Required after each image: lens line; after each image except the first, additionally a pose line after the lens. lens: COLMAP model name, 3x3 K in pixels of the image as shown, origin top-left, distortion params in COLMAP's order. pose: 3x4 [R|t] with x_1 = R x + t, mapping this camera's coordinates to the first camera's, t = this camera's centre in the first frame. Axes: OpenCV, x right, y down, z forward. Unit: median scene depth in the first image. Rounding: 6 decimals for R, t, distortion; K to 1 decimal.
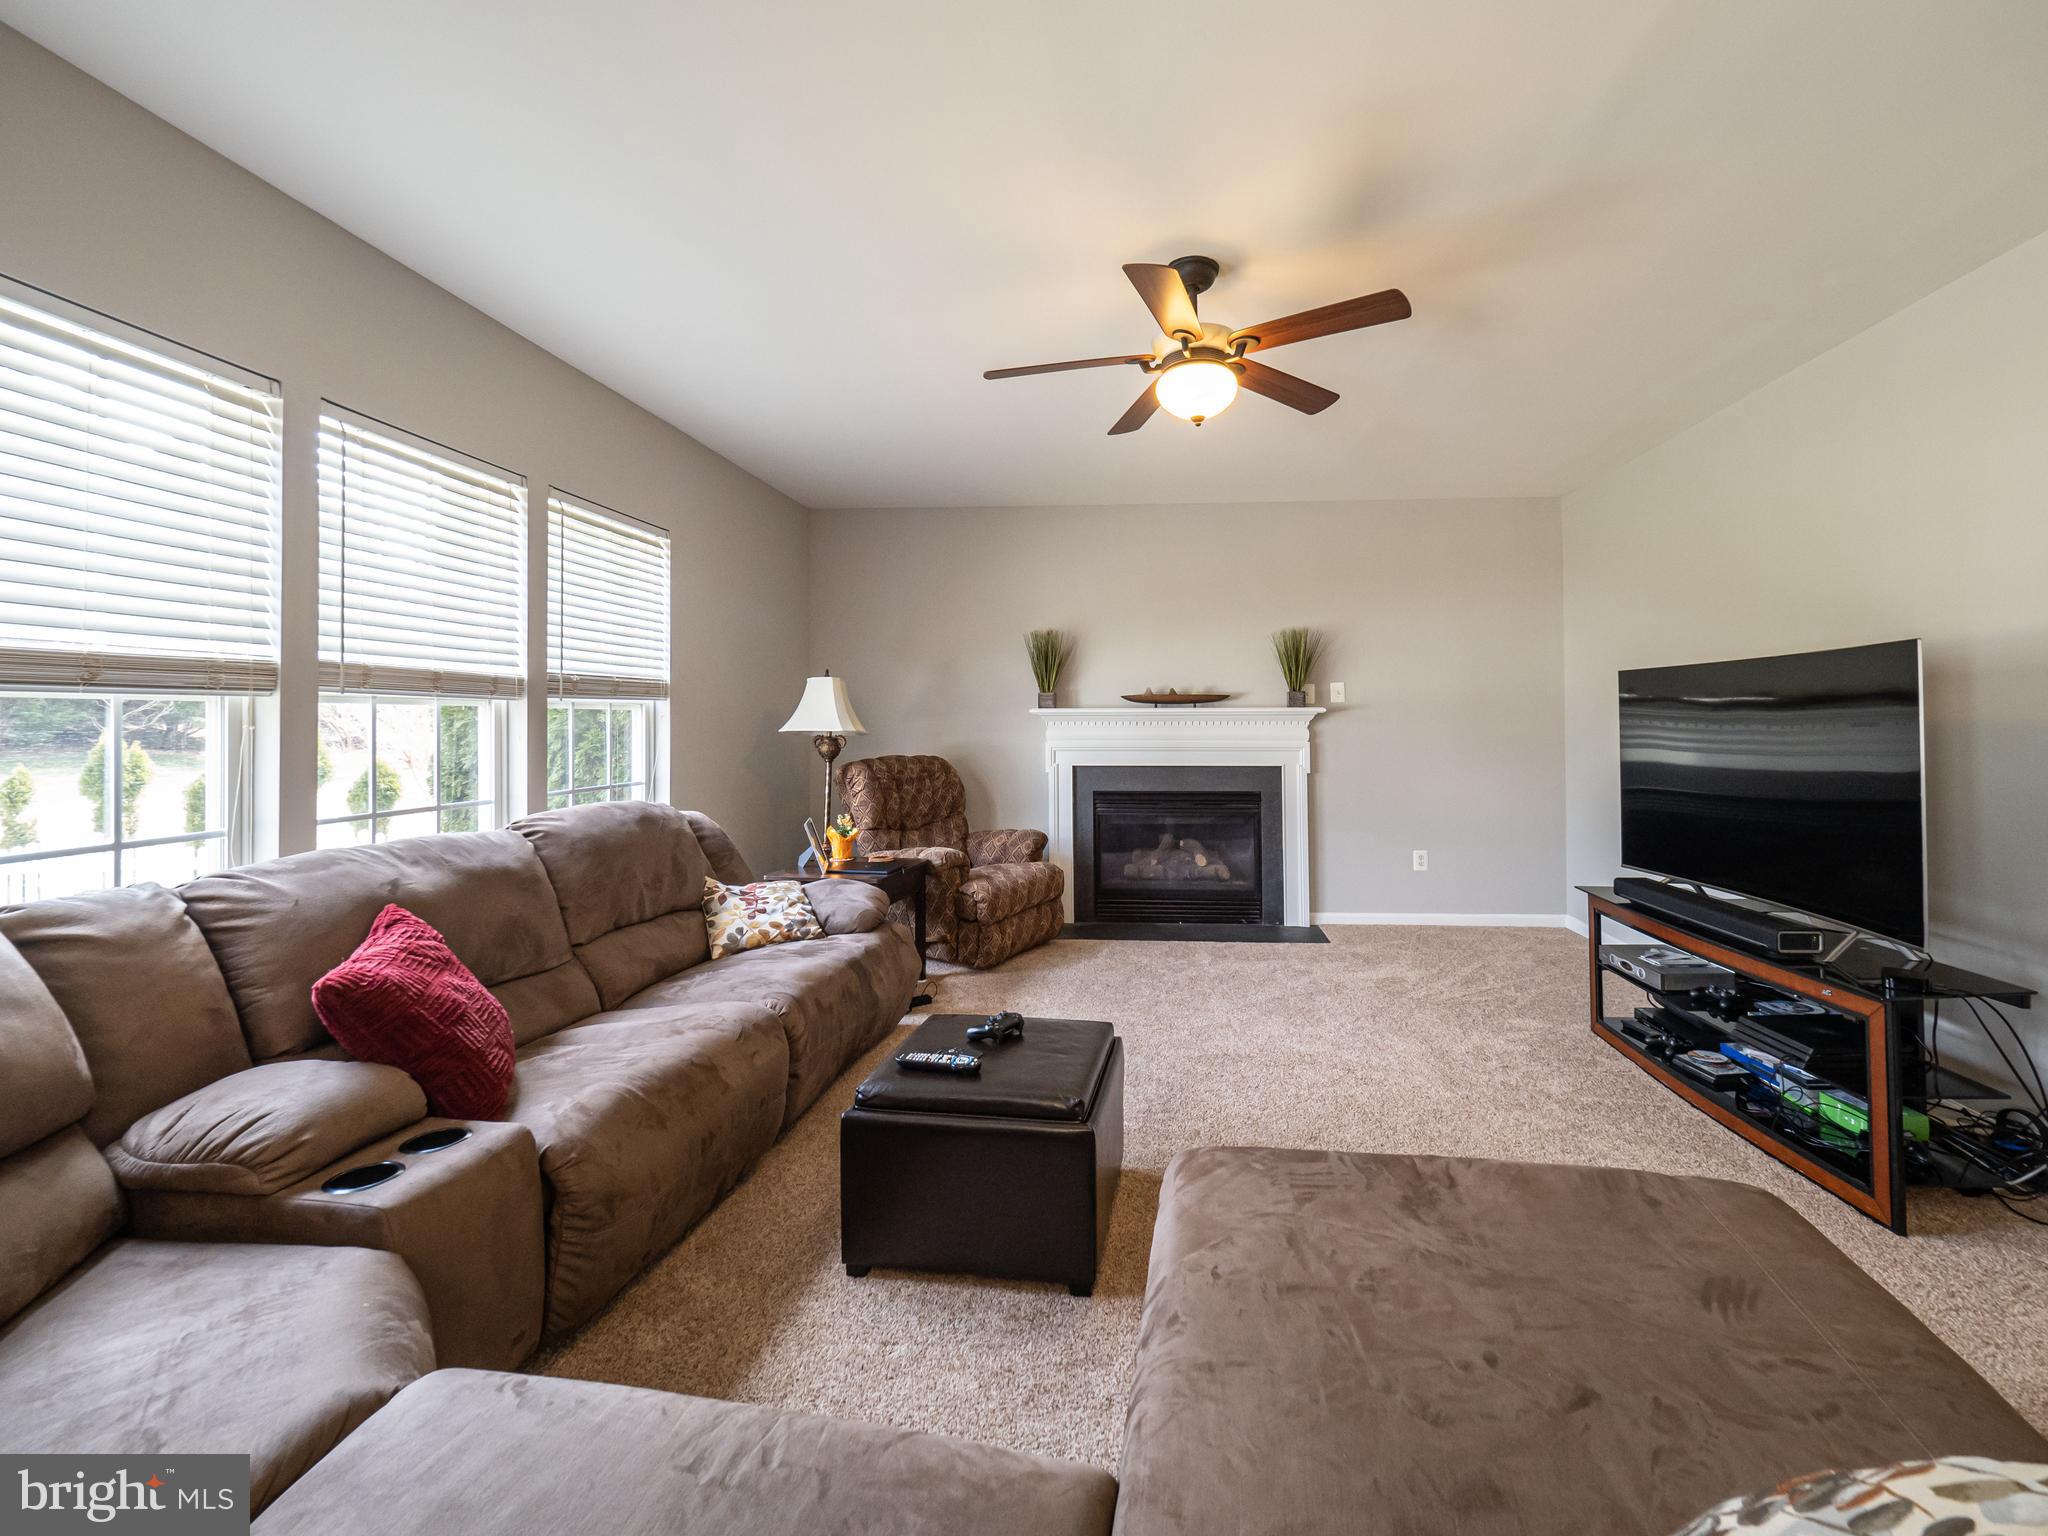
lens RADIAL K [[899.0, 0, 1110.4], [0, 899.0, 711.0], [0, 0, 1]] dist [-0.007008, 0.000736]
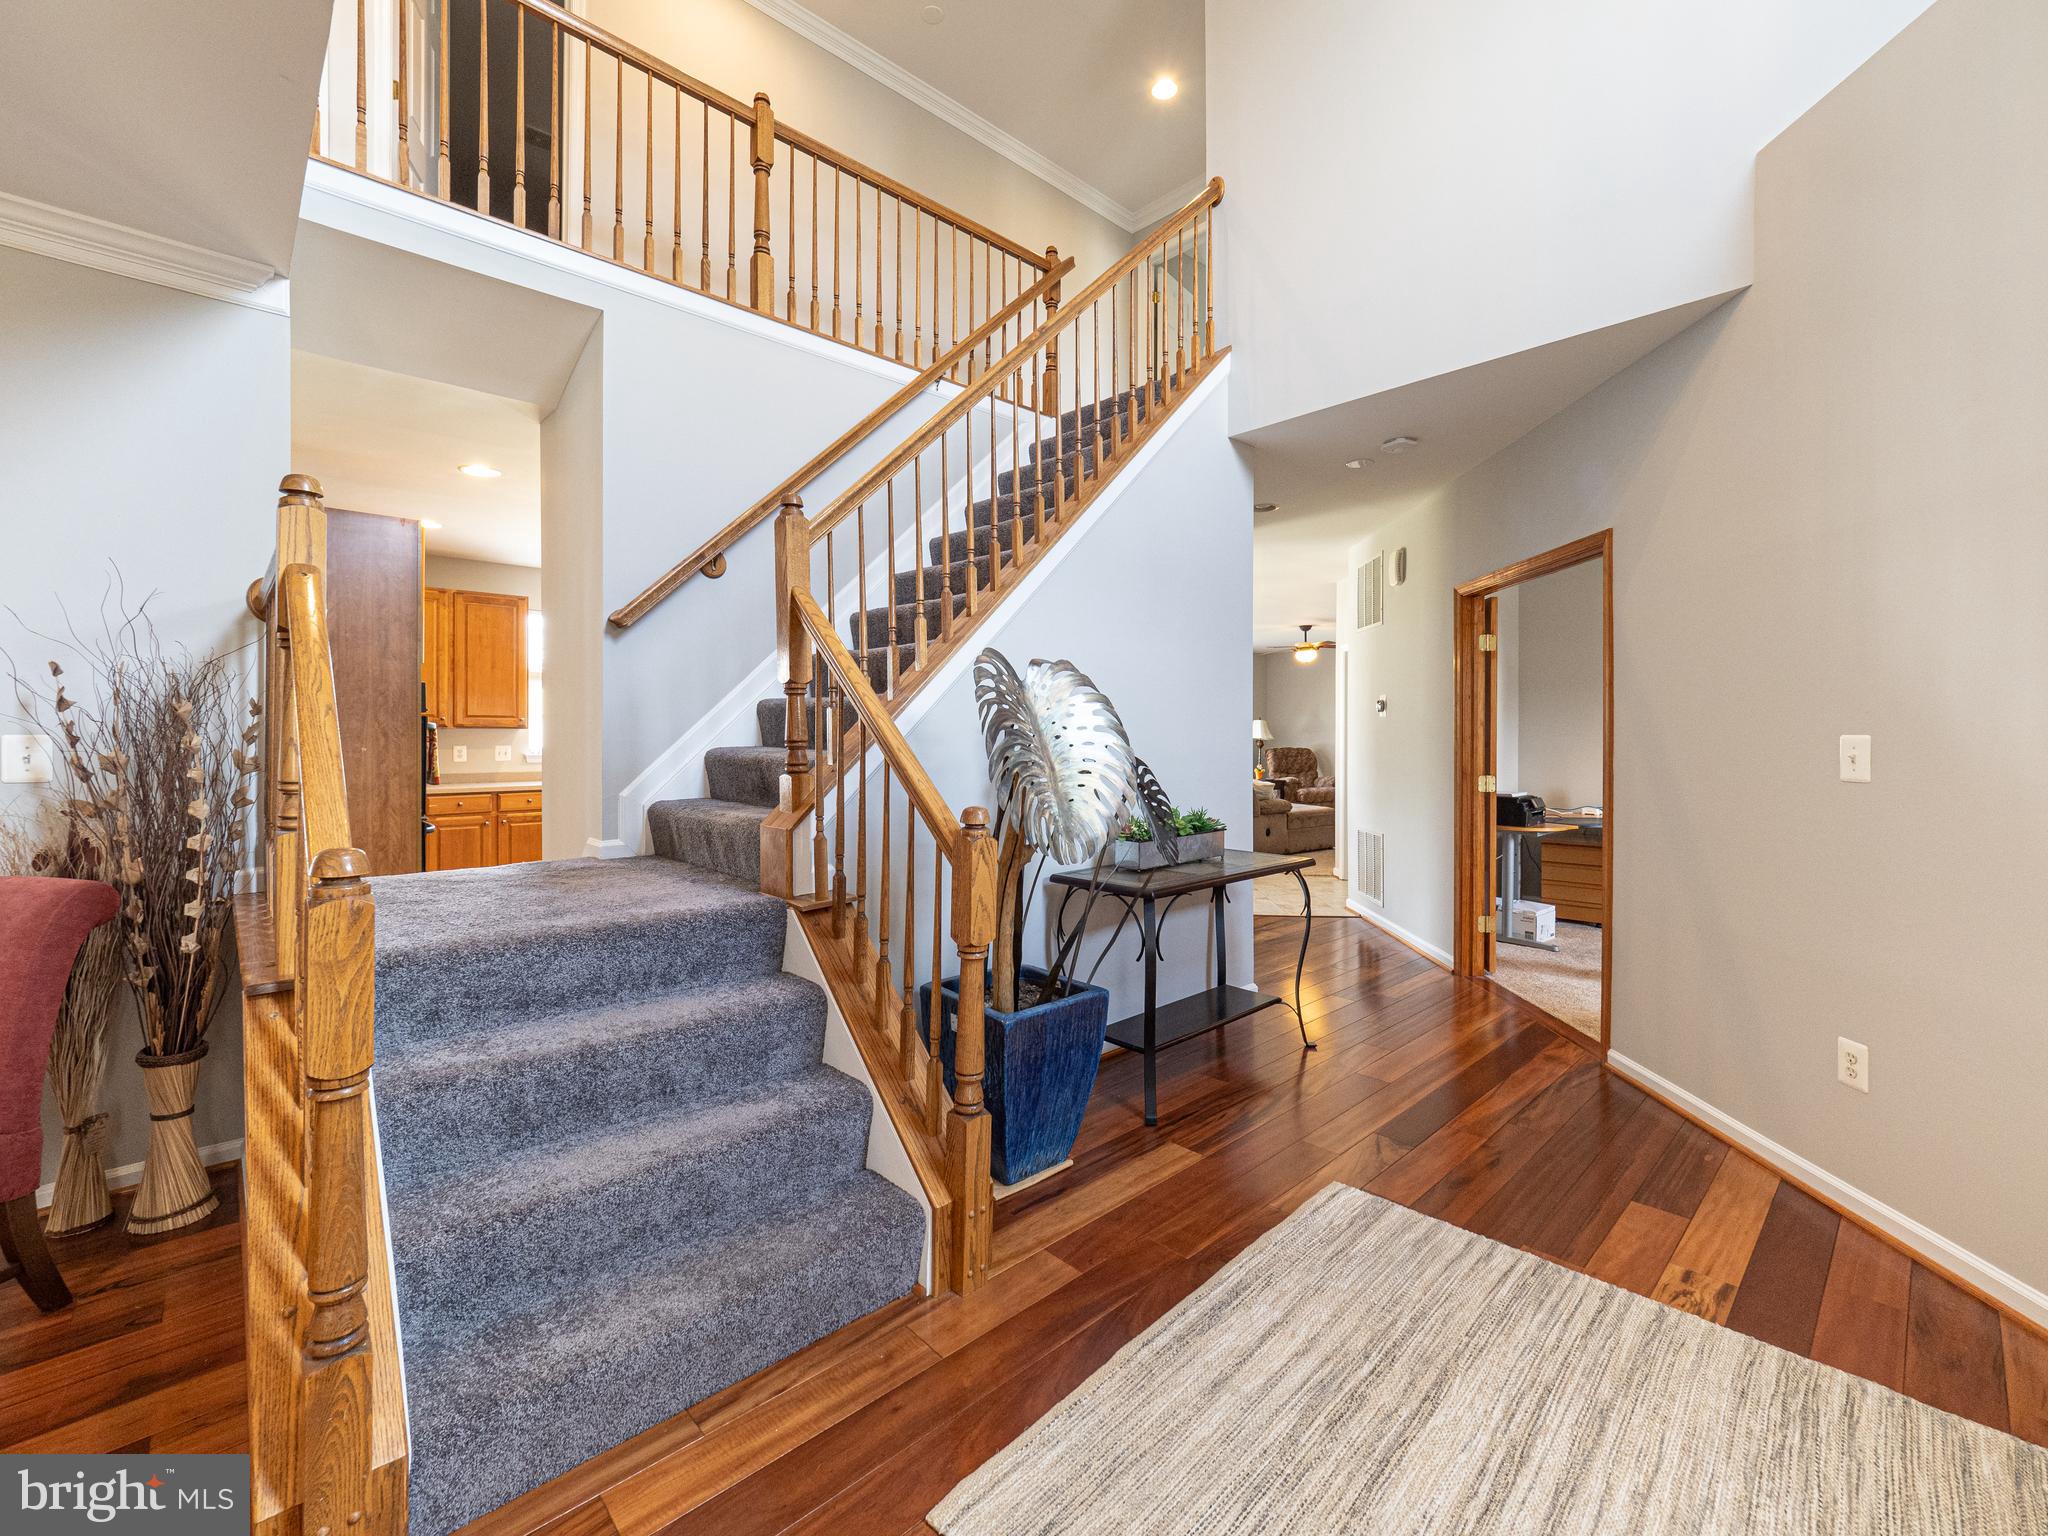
lens RADIAL K [[872.6, 0, 1027.5], [0, 872.6, 755.7], [0, 0, 1]] dist [-0.002421, -0.000034]
pose [[0.724670, 0.017163, -0.688882, 1.436988], [0.006167, 0.999488, 0.031389, -0.019378], [0.689068, -0.026995, 0.724194, -2.086783]]
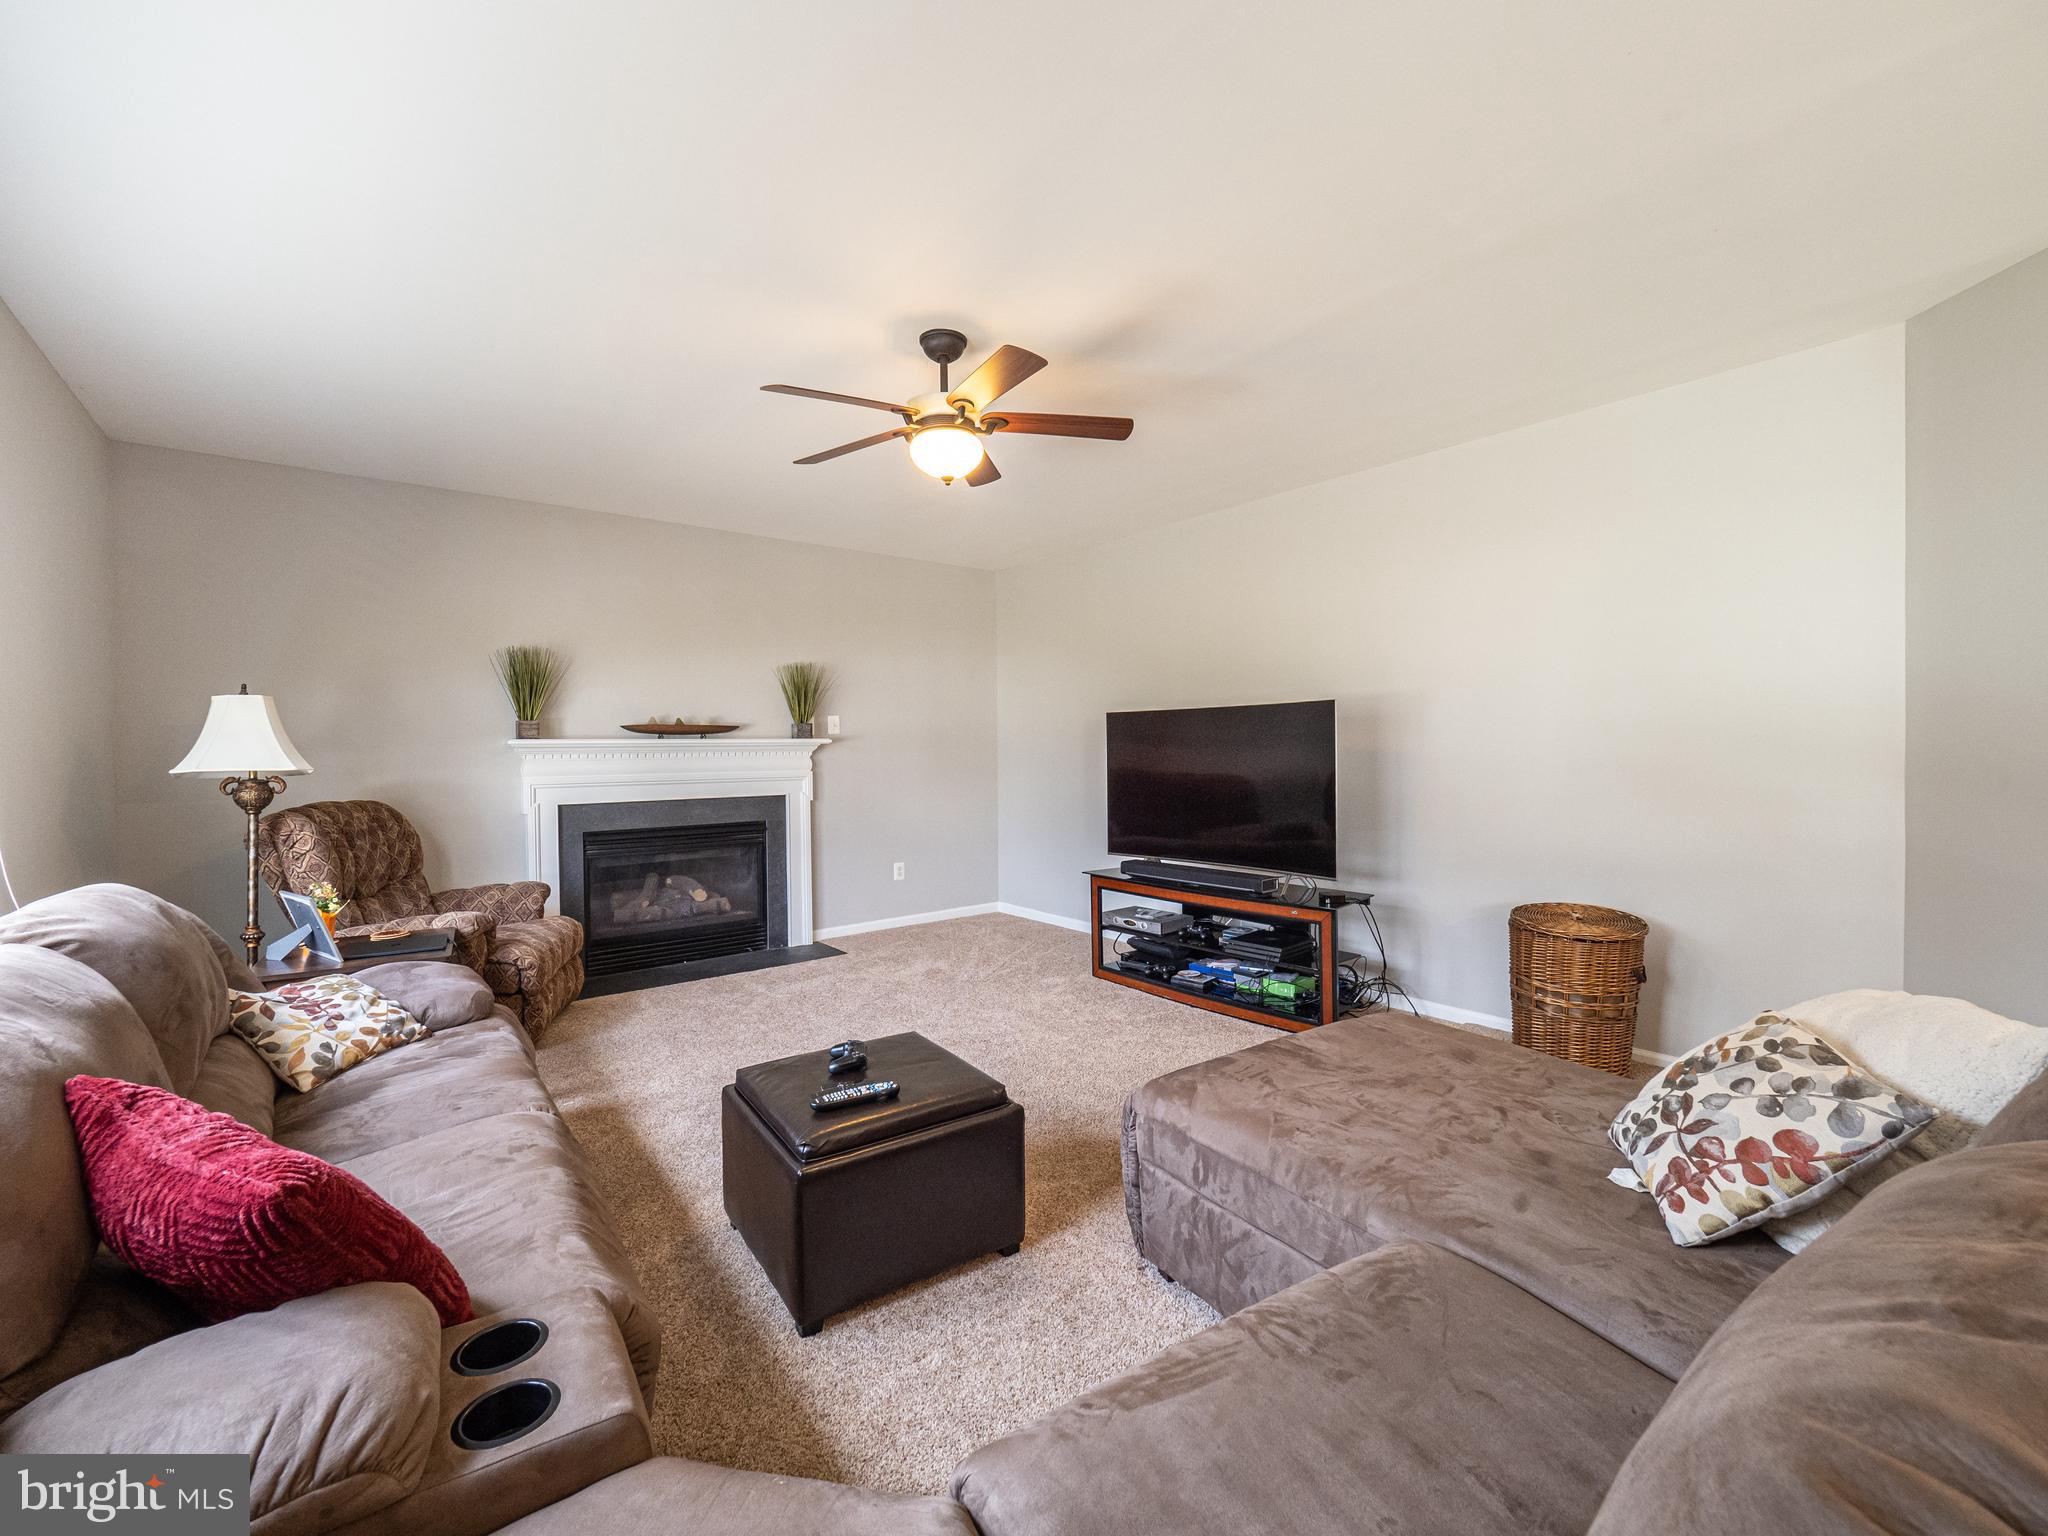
lens RADIAL K [[854.6, 0, 1047.3], [0, 854.6, 759.2], [0, 0, 1]] dist [0.016669, -0.027812]
pose [[0.738784, -0.015087, 0.673773, -0.387160], [0.001915, 0.999792, 0.020288, 0.000519], [-0.673939, -0.013698, 0.738660, 0.095237]]
